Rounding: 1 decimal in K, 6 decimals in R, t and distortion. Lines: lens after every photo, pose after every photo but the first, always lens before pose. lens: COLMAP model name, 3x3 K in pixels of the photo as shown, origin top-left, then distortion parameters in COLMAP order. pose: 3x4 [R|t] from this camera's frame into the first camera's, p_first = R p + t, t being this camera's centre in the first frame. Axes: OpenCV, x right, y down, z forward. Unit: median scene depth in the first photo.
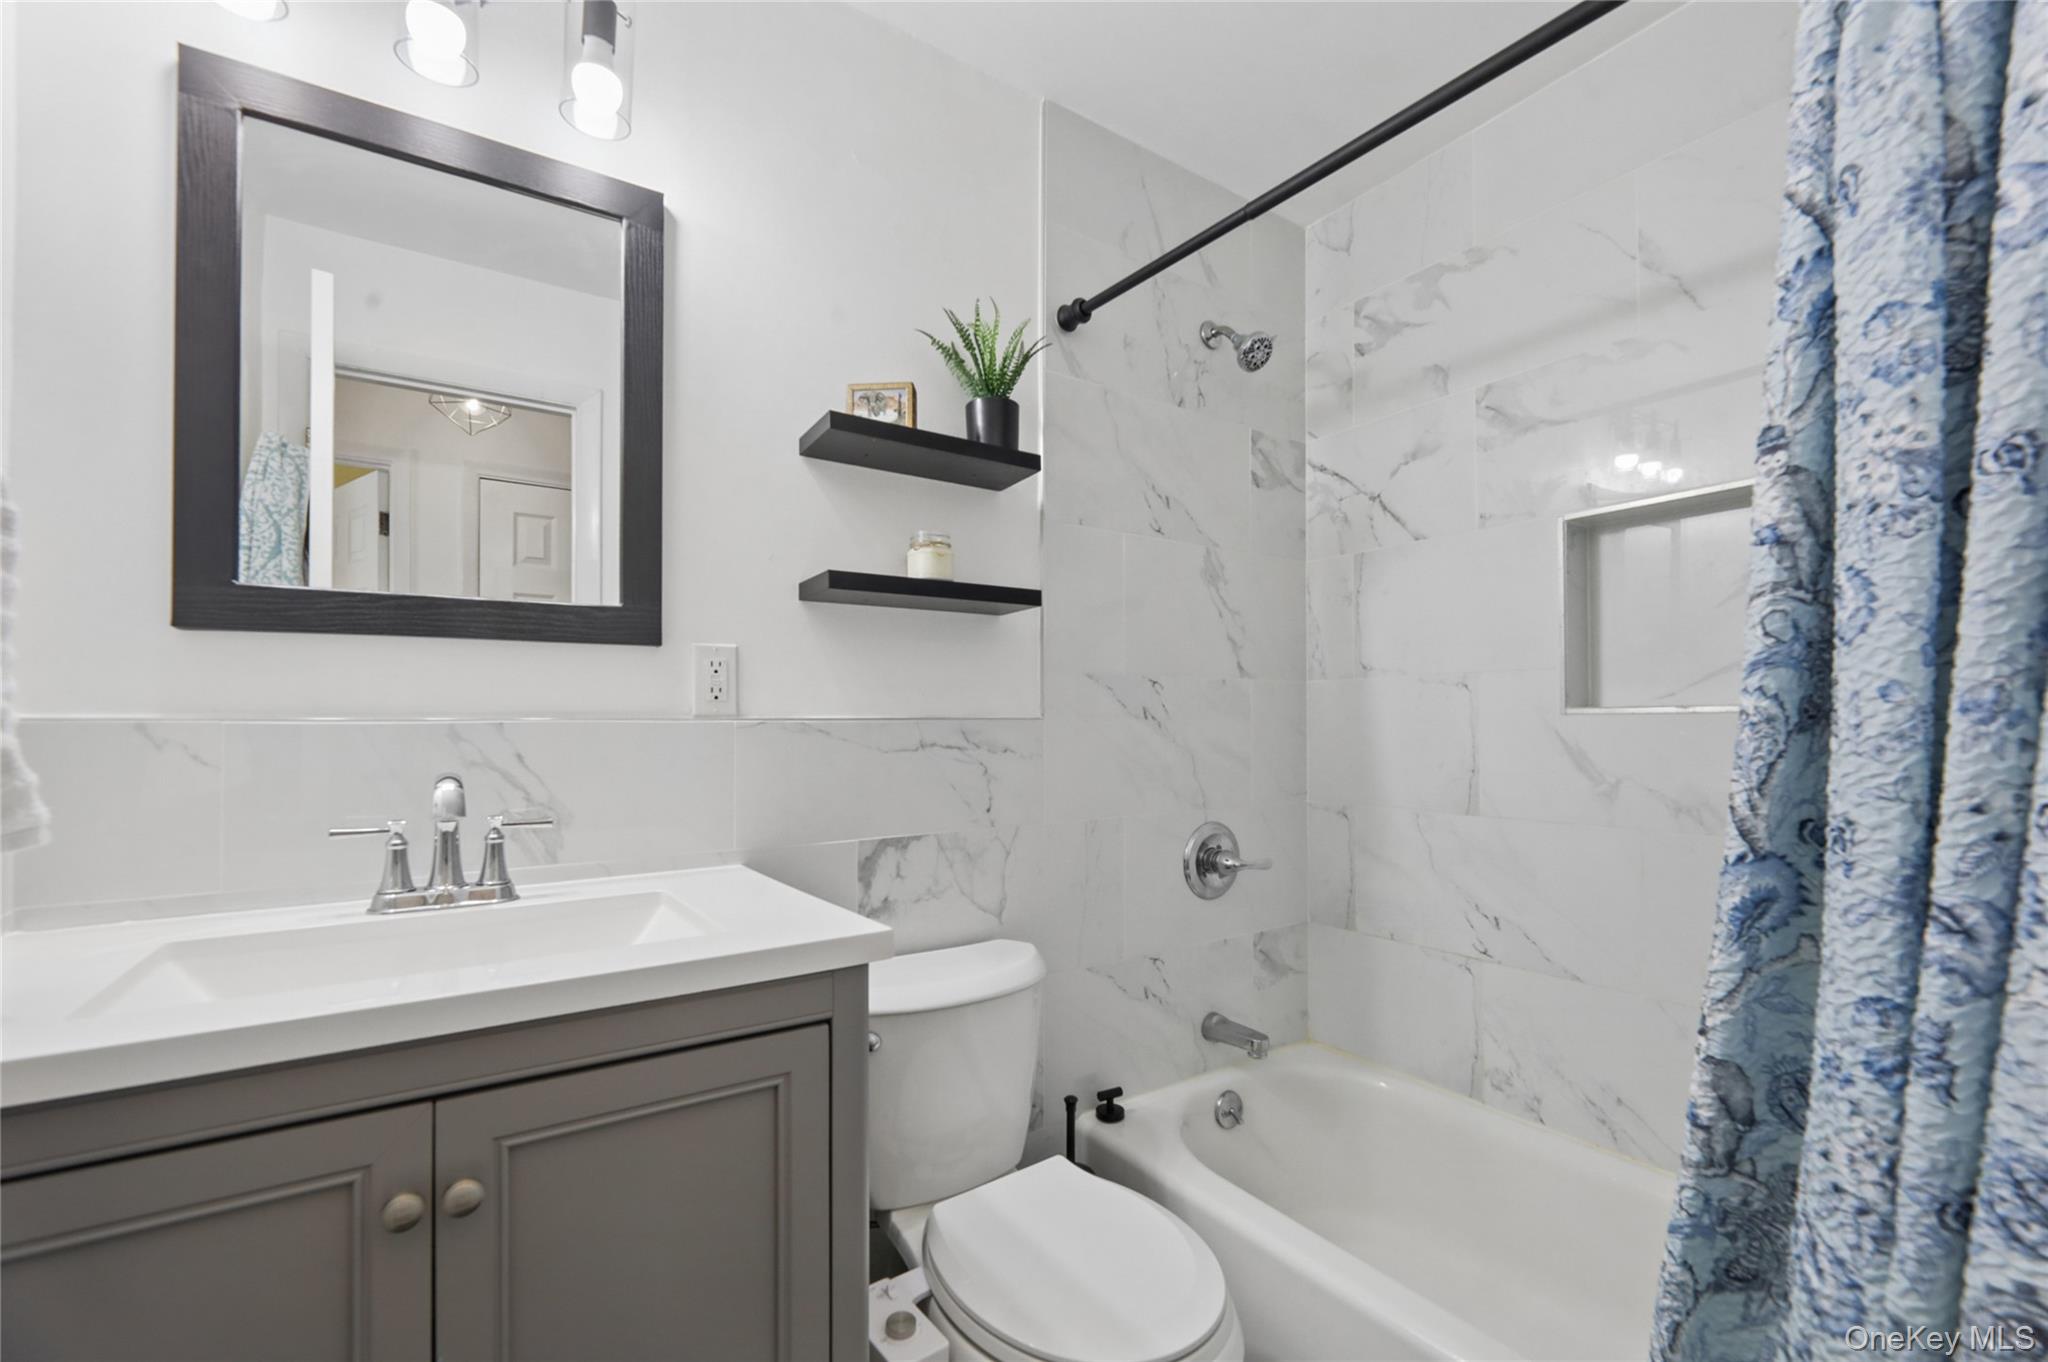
lens RADIAL K [[844.5, 0, 1012.6], [0, 844.5, 705.1], [0, 0, 1]] dist [-0.005776, 0.000279]
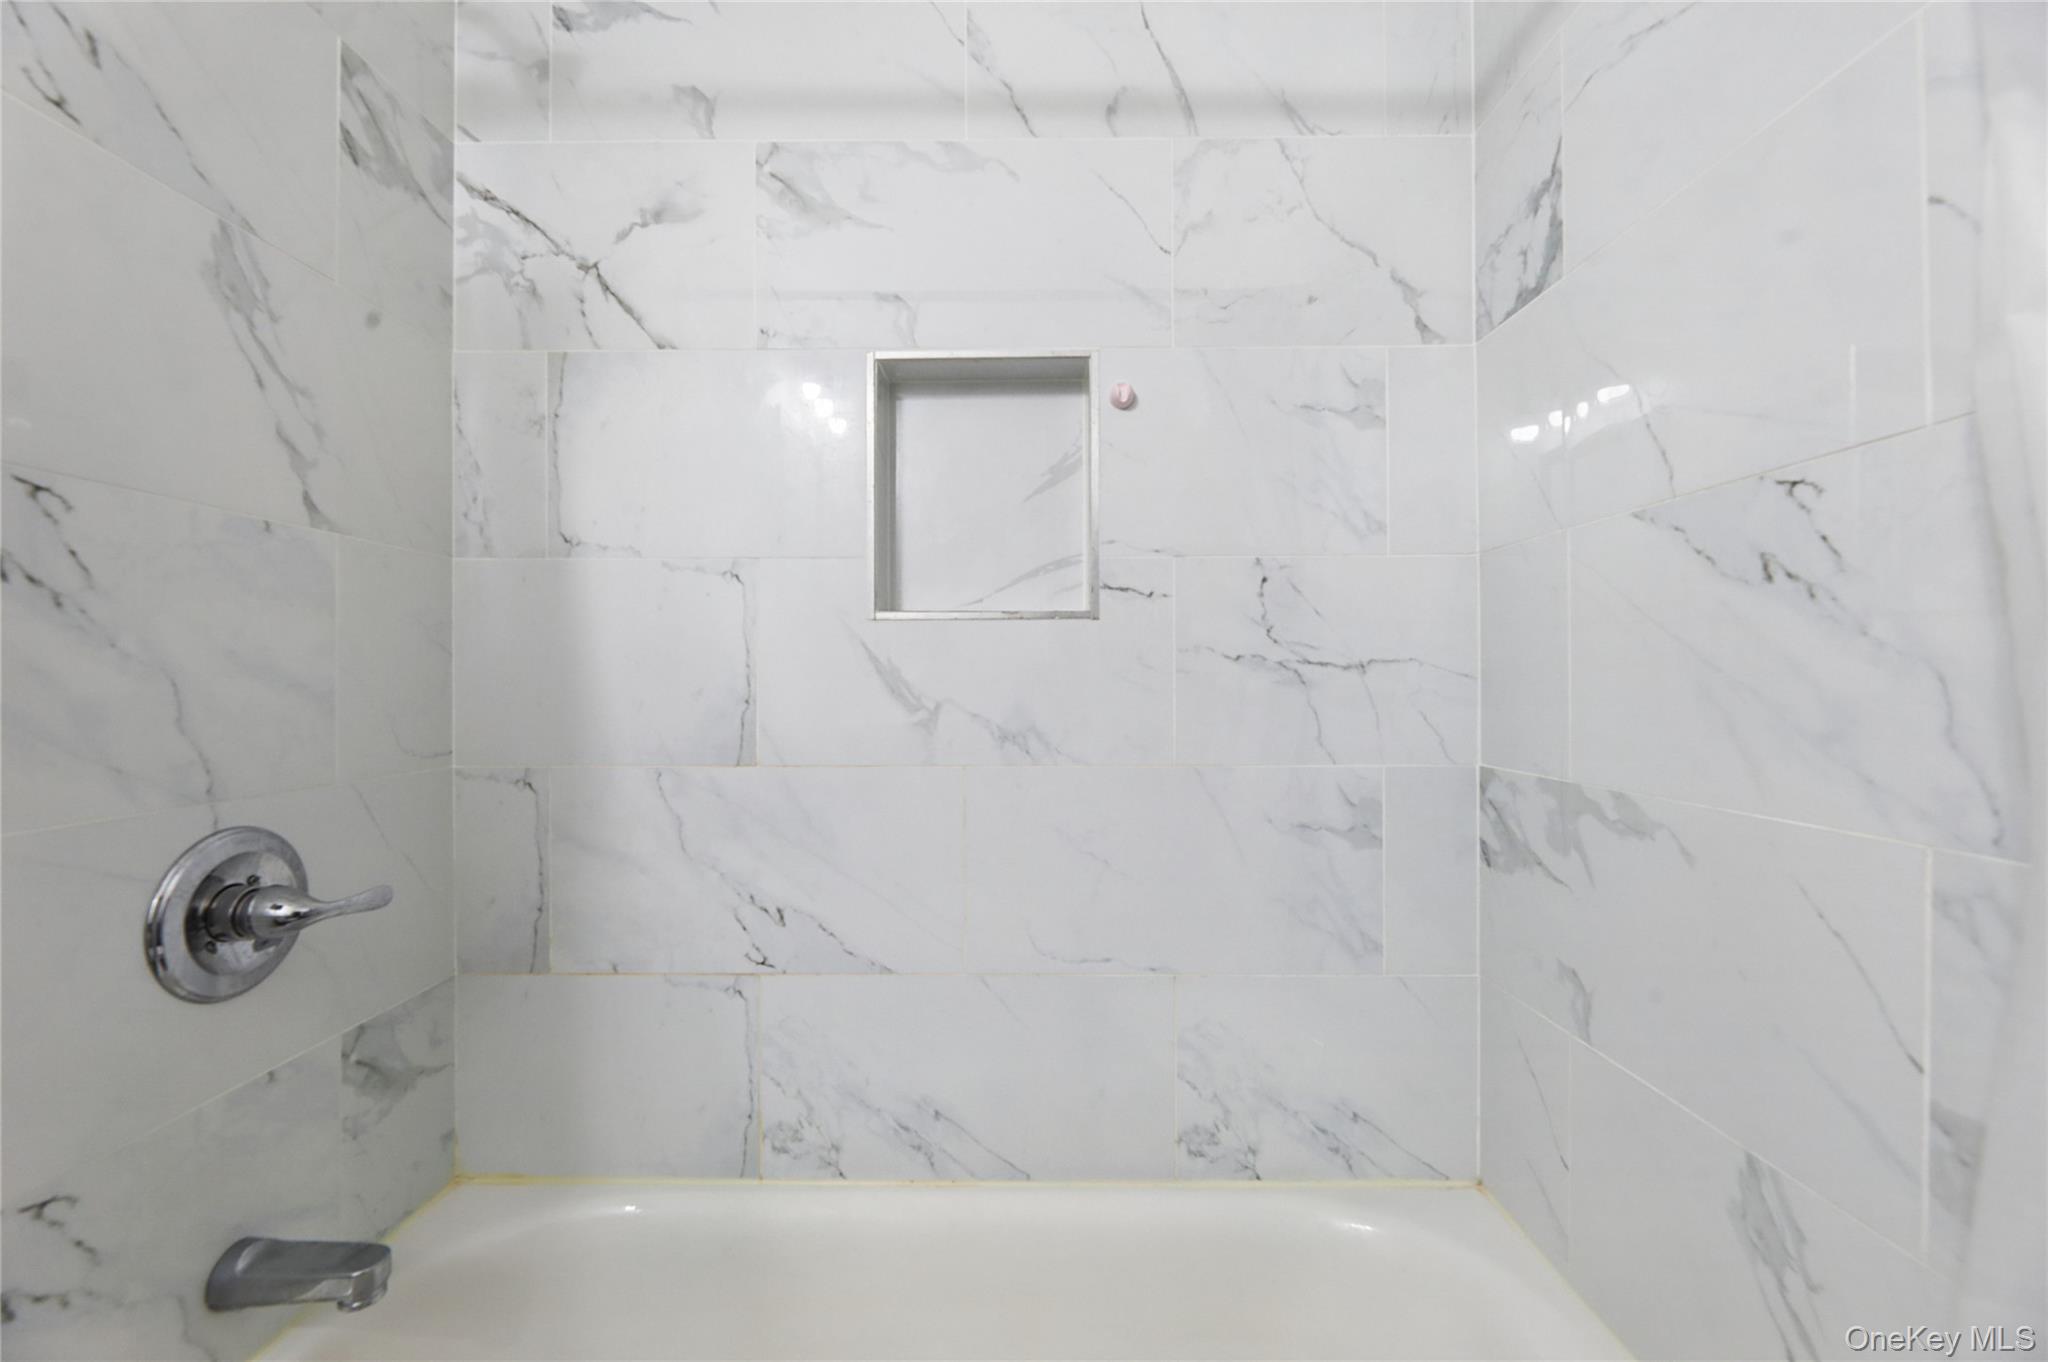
lens RADIAL K [[844.5, 0, 1041.4], [0, 844.5, 688.7], [0, 0, 1]] dist [-0.005776, 0.000279]
pose [[0.533710, -0.005360, 0.845651, 0.084382], [-0.023362, 0.999505, 0.021079, 0.042378], [-0.845345, -0.031006, 0.533321, 0.384948]]
